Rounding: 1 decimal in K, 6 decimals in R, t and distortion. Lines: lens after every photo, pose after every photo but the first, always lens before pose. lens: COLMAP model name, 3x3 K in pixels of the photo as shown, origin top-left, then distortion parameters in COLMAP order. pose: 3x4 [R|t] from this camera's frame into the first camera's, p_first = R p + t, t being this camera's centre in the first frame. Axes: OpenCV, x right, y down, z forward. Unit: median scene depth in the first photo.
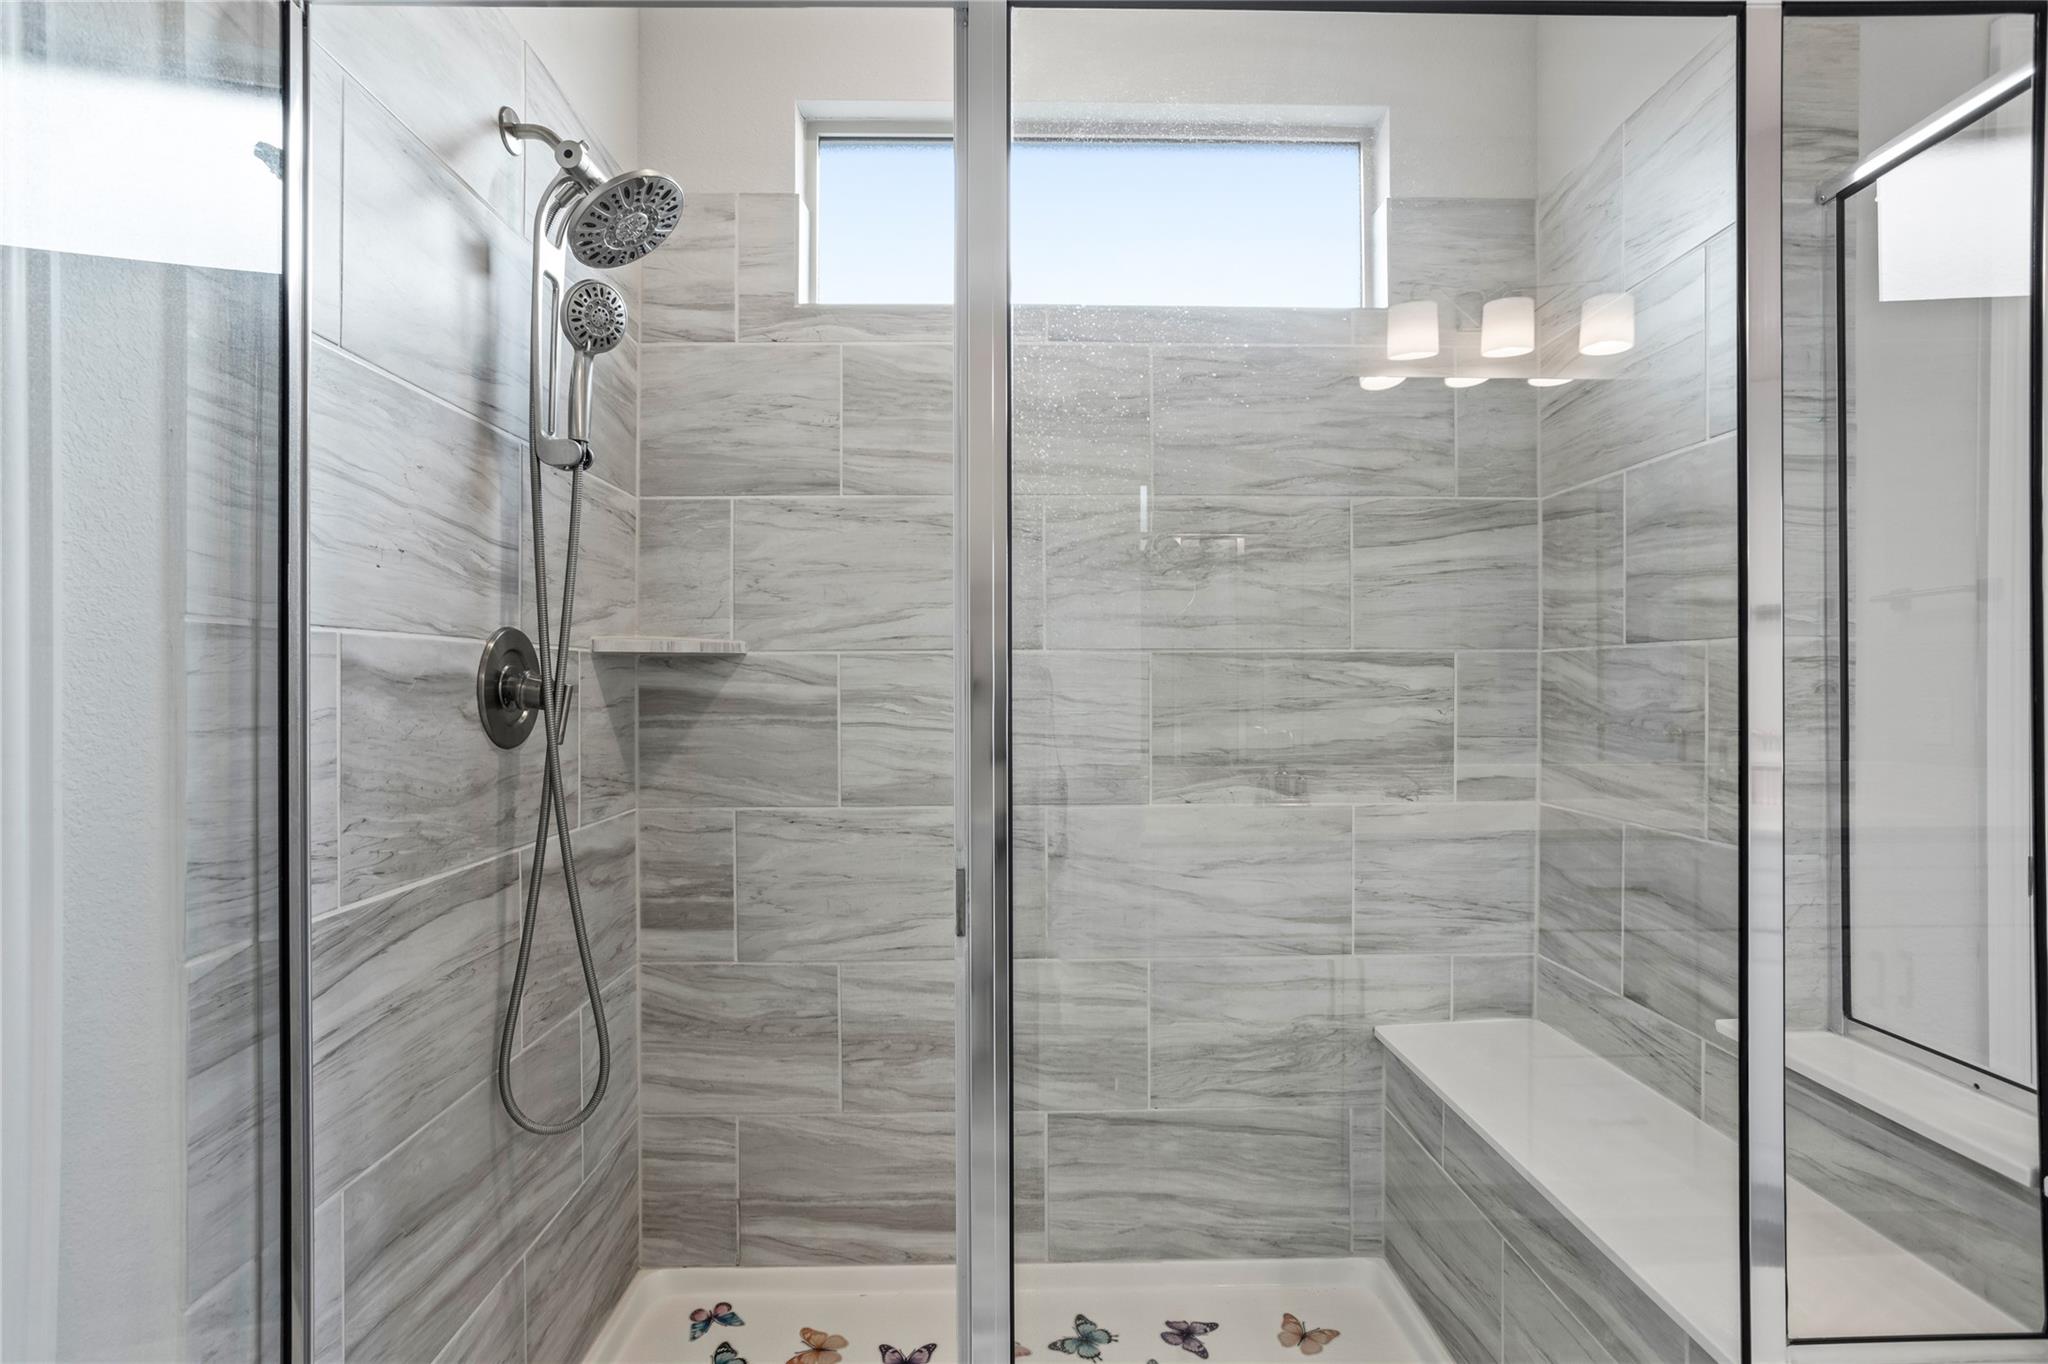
lens RADIAL K [[990.2, 0, 1027.1], [0, 990.2, 684.3], [0, 0, 1]] dist [-0.034155, 0.017166]
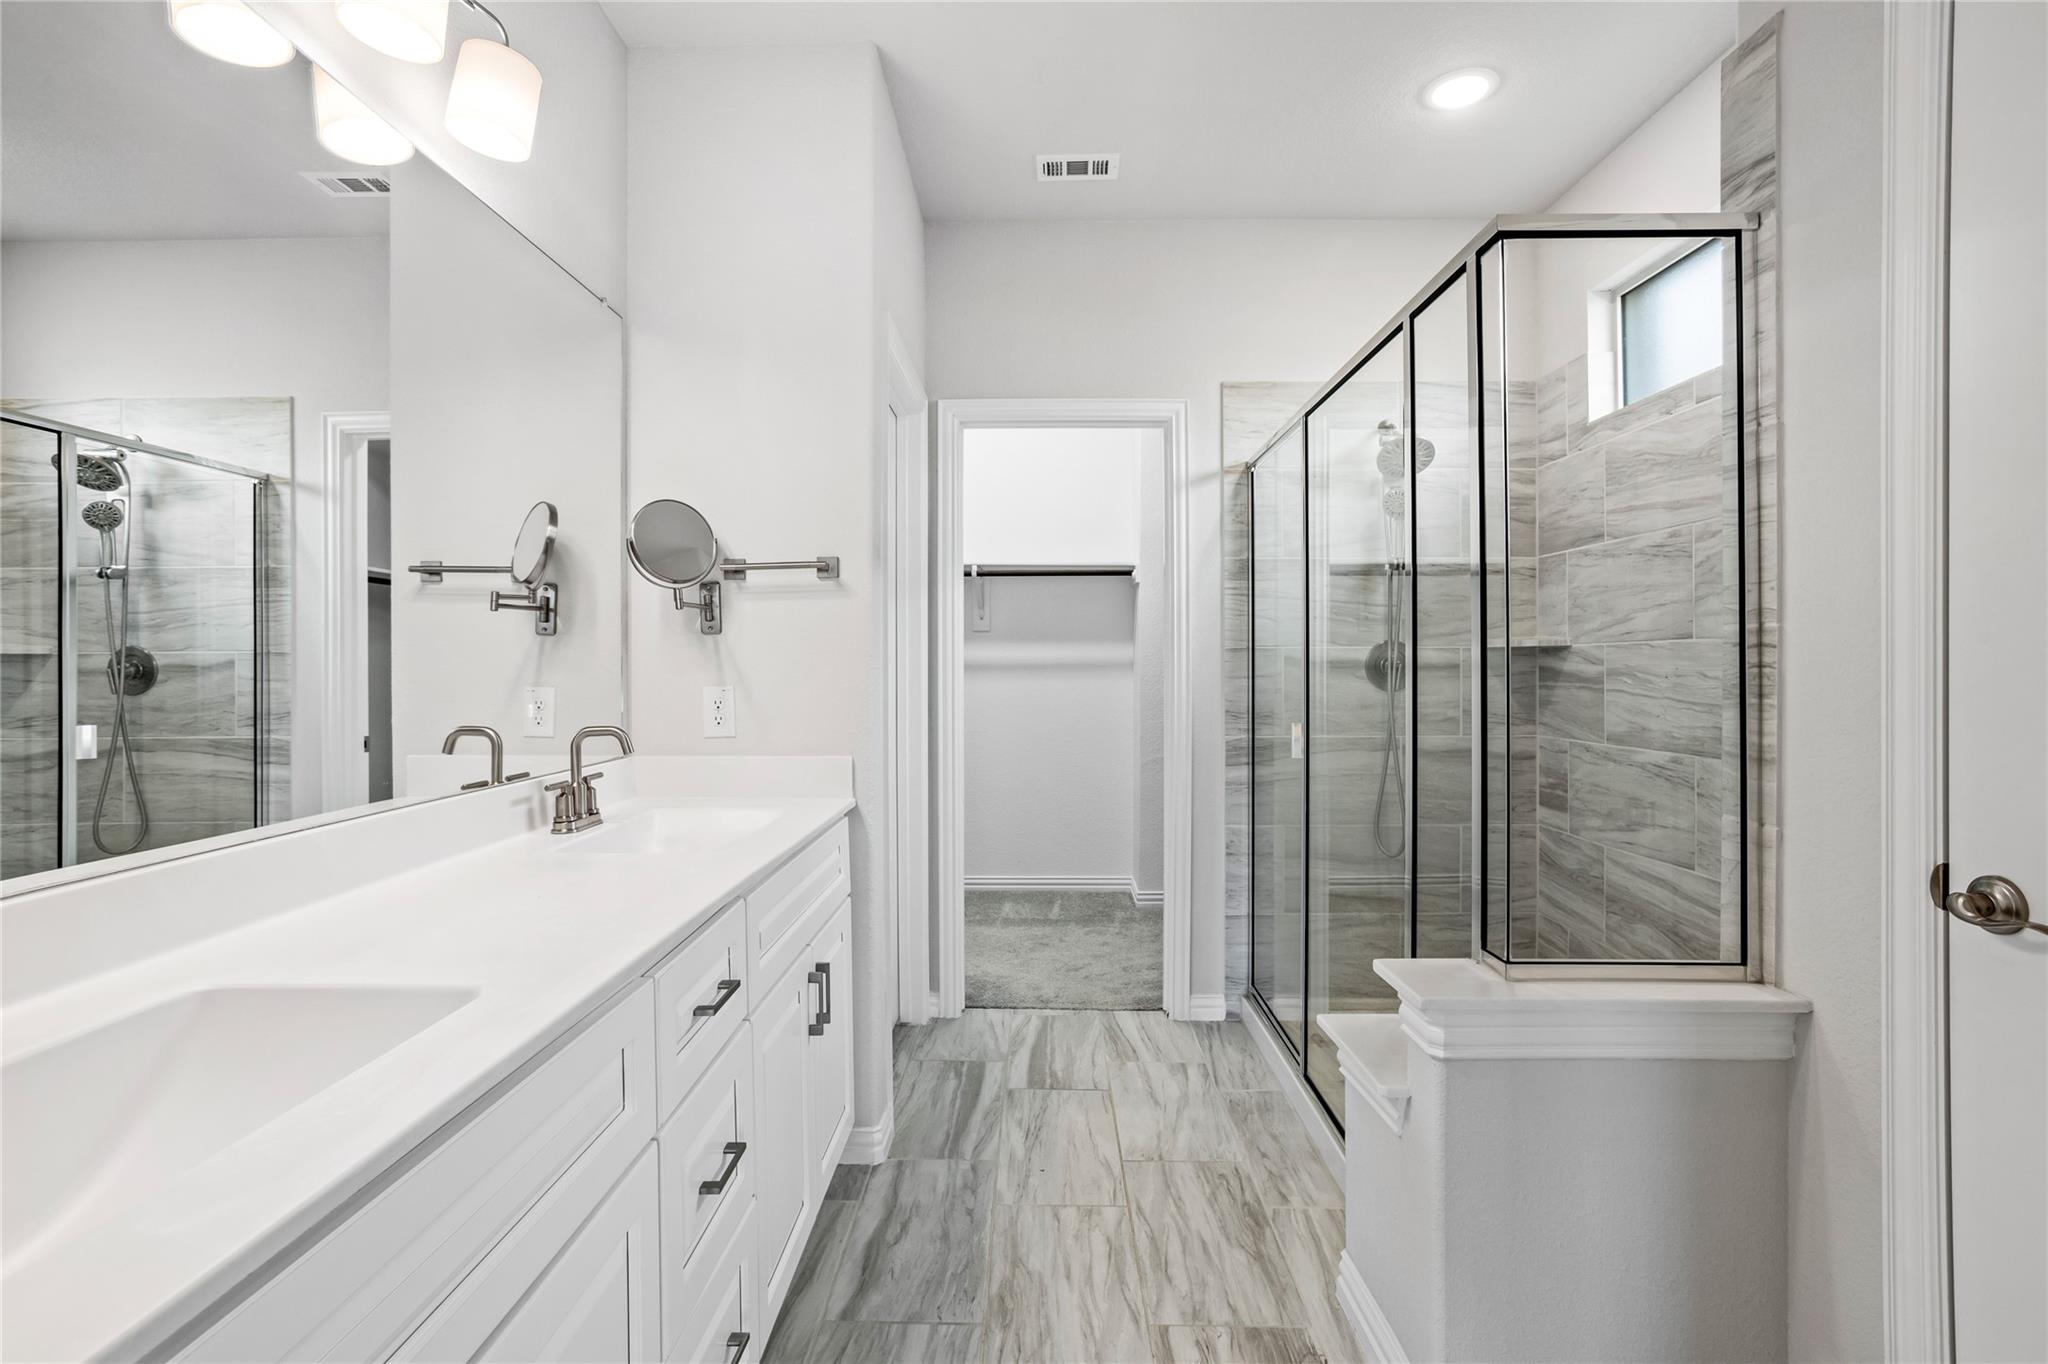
lens RADIAL K [[990.2, 0, 1024.8], [0, 990.2, 668.9], [0, 0, 1]] dist [-0.034155, 0.017166]
pose [[-0.029435, 0.005214, -0.999553, 1.364949], [0.000178, 0.999986, 0.005211, -0.001021], [0.999567, -0.000025, -0.029436, 0.141576]]
